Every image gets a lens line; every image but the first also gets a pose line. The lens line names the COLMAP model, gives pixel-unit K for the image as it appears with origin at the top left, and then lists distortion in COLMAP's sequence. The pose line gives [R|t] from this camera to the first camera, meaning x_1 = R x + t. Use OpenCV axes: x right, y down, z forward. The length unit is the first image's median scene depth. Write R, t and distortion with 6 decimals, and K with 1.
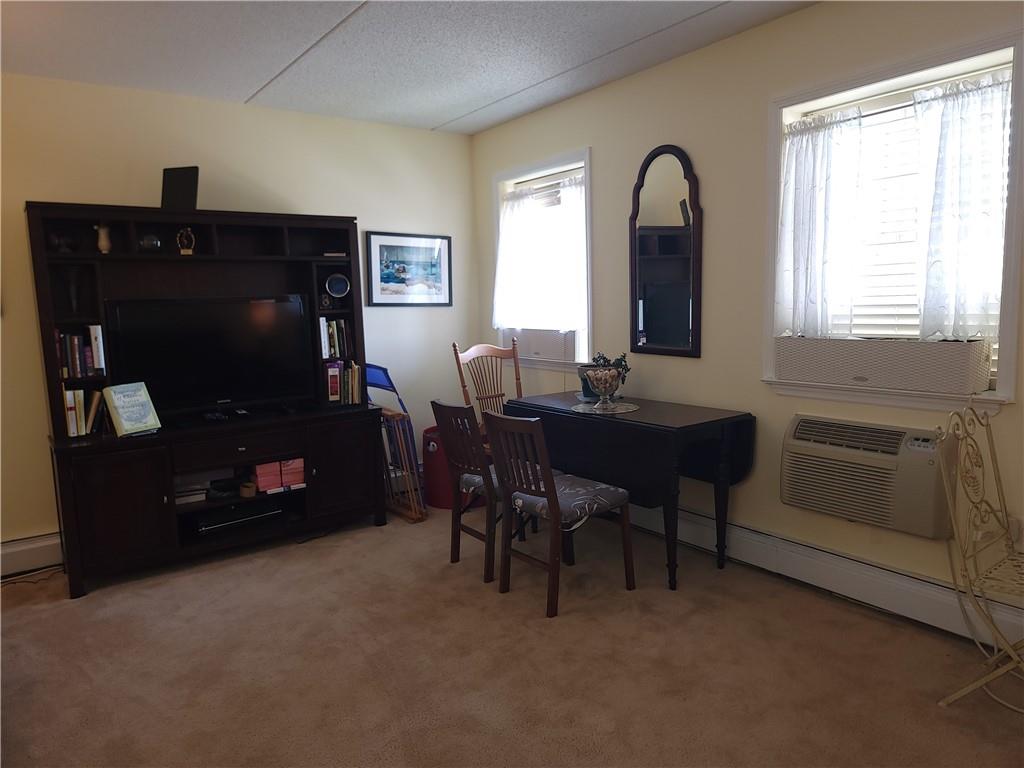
lens RADIAL K [[703.0, 0, 508.8], [0, 703.0, 385.7], [0, 0, 1]] dist [0.081361, -0.071823]
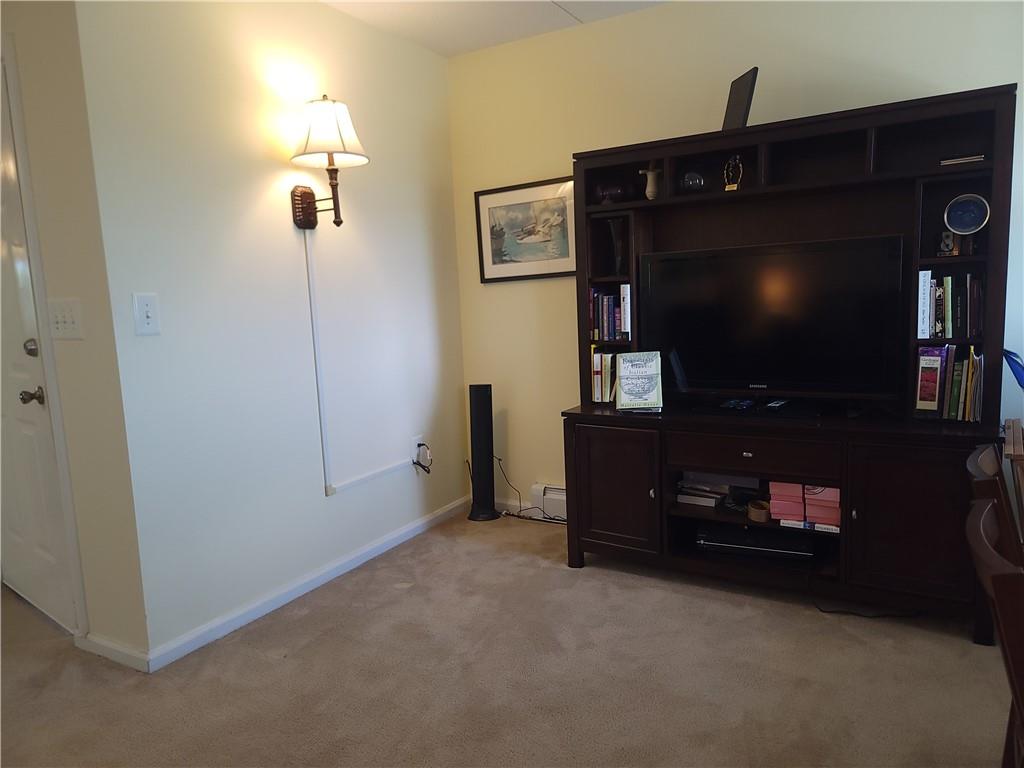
lens RADIAL K [[715.2, 0, 517.1], [0, 715.2, 387.0], [0, 0, 1]] dist [0.081408, -0.073527]
pose [[0.404818, 0.139814, -0.903645, 0.191969], [-0.080067, 0.989865, 0.117286, -0.048441], [0.910885, 0.024872, 0.411910, 0.480330]]
